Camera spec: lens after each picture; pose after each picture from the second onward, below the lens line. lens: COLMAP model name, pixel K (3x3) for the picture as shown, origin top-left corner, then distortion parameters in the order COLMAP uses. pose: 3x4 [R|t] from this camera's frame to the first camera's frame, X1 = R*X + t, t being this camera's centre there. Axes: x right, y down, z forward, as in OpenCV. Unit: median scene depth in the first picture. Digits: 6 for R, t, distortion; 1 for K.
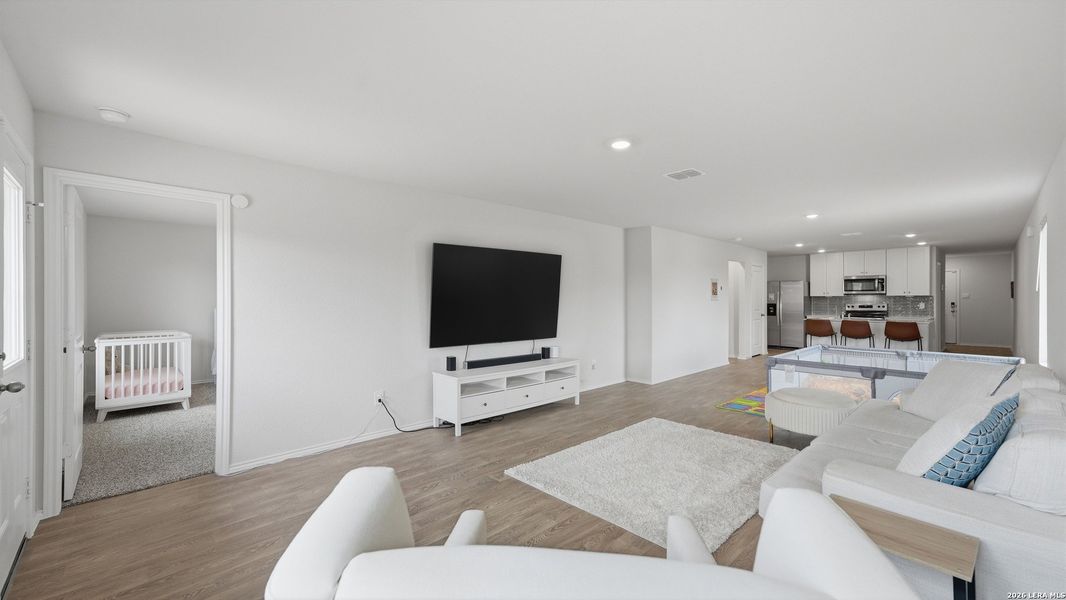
lens RADIAL K [[429.0, 0, 529.2], [0, 429.0, 289.5], [0, 0, 1]] dist [0.001879, 0.017303]
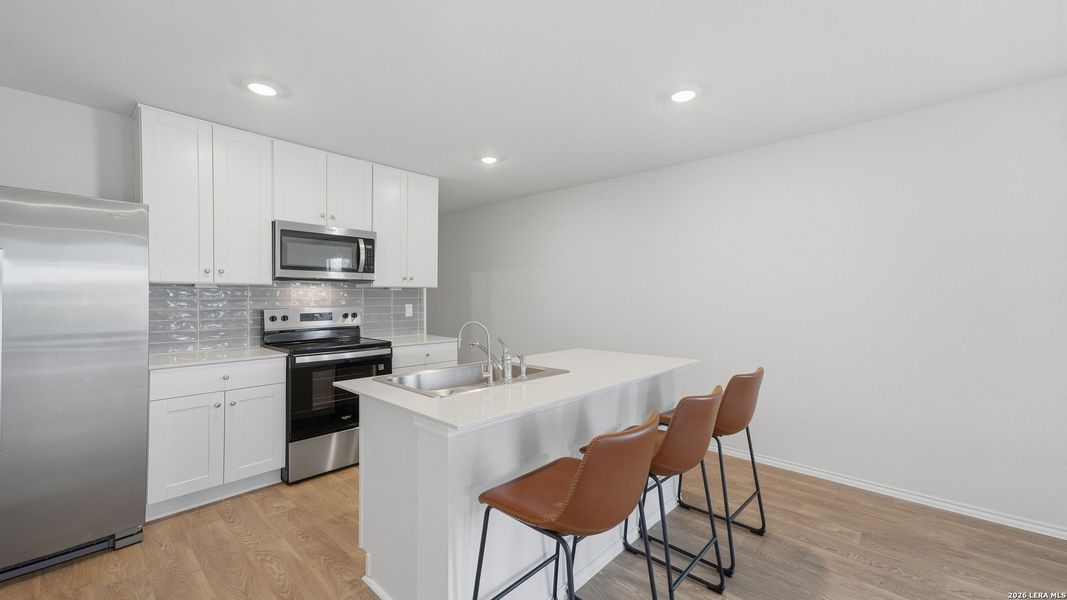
lens RADIAL K [[429.4, 0, 529.7], [0, 429.4, 289.5], [0, 0, 1]] dist [0.001879, 0.017303]
pose [[-0.067528, 0.019960, 0.997518, 0.448044], [-0.020917, 0.999552, -0.021416, 0.022960], [-0.997498, -0.022311, -0.067080, 0.913285]]
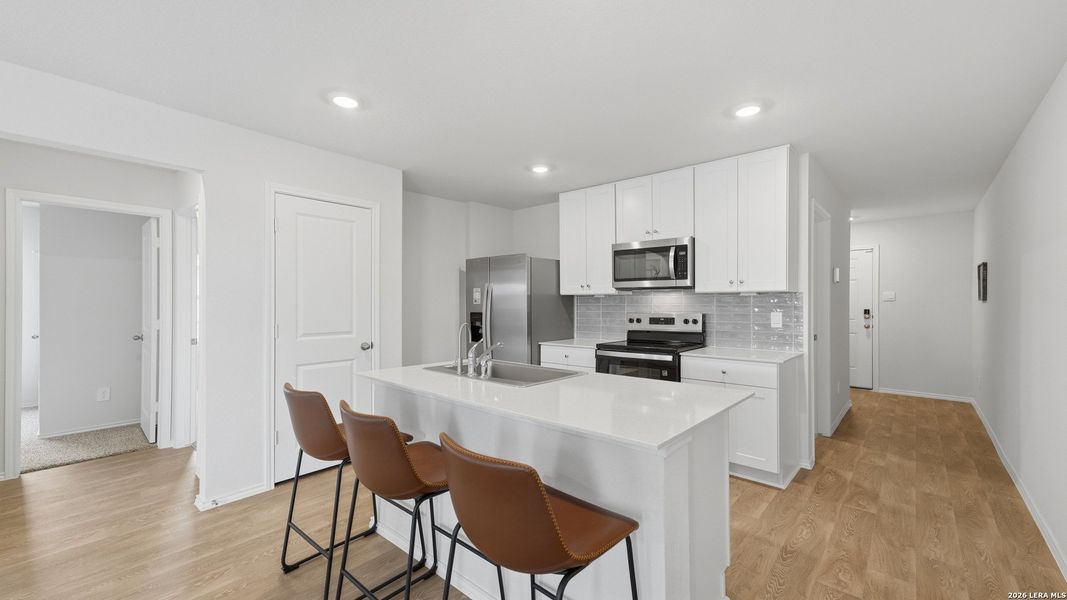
lens RADIAL K [[432.0, 0, 542.6], [0, 432.0, 301.4], [0, 0, 1]] dist [-0.000548, 0.031556]
pose [[0.994892, 0.001266, 0.100938, 0.675977], [-0.002637, 0.999906, 0.013456, 0.017931], [-0.100912, -0.013653, 0.994802, 0.661875]]
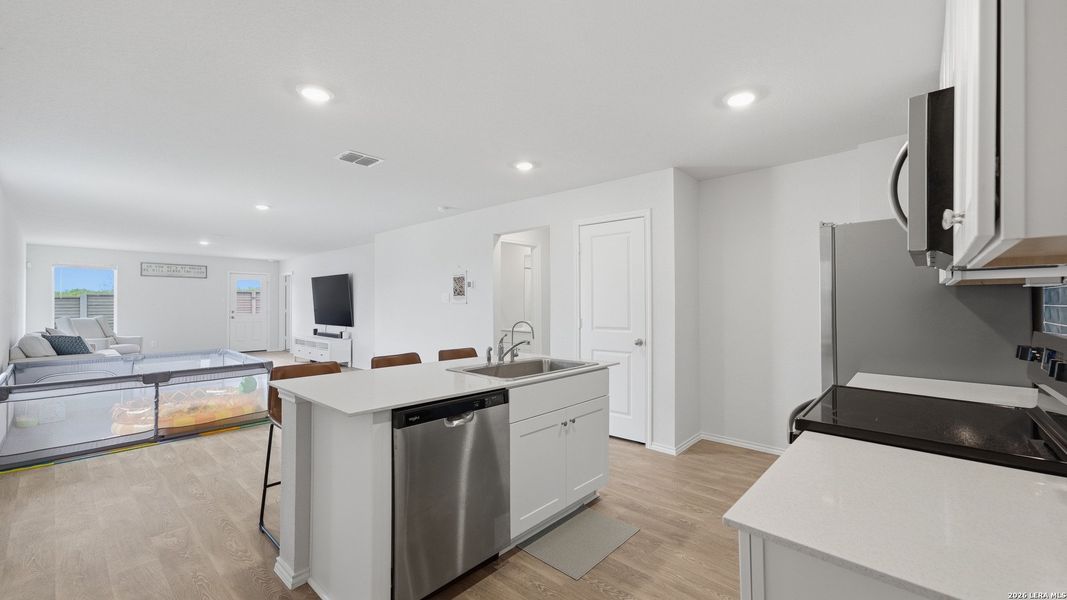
lens RADIAL K [[422.6, 0, 533.5], [0, 422.6, 300.0], [0, 0, 1]] dist [-0.017357, 0.022380]
pose [[0.084660, -0.005141, -0.996397, 0.947546], [0.021333, 0.999767, -0.003346, 0.020739], [0.996182, -0.020972, 0.084750, 0.906276]]
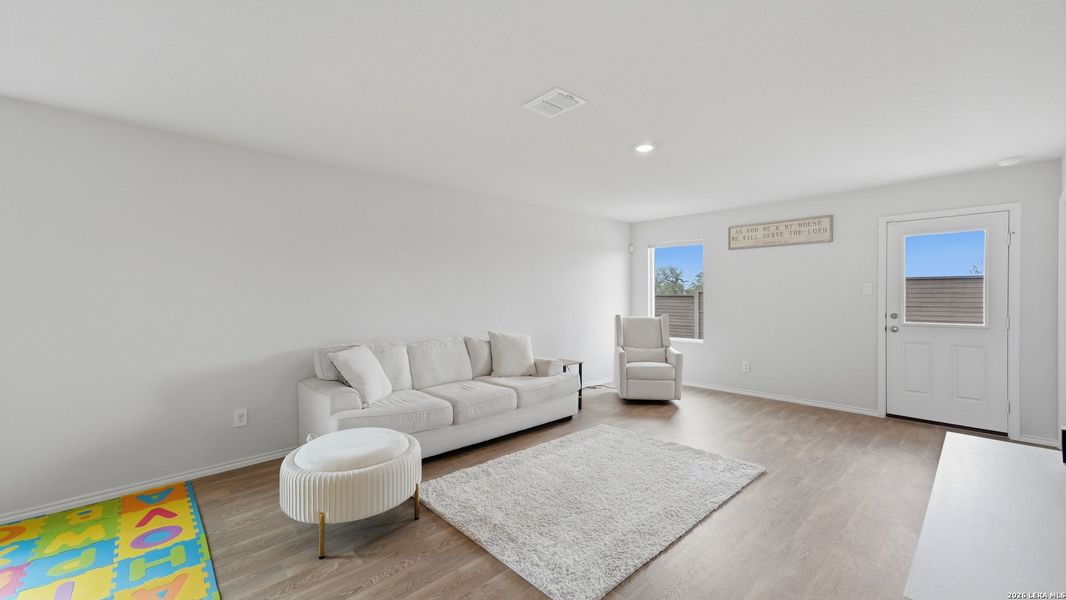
lens RADIAL K [[426.3, 0, 561.0], [0, 426.3, 299.7], [0, 0, 1]] dist [0.016091, 0.000081]
pose [[-0.999559, 0.005017, -0.029252, 0.140626], [0.005299, 0.999940, -0.009565, 0.015890], [0.029202, -0.009716, -0.999526, 0.667398]]
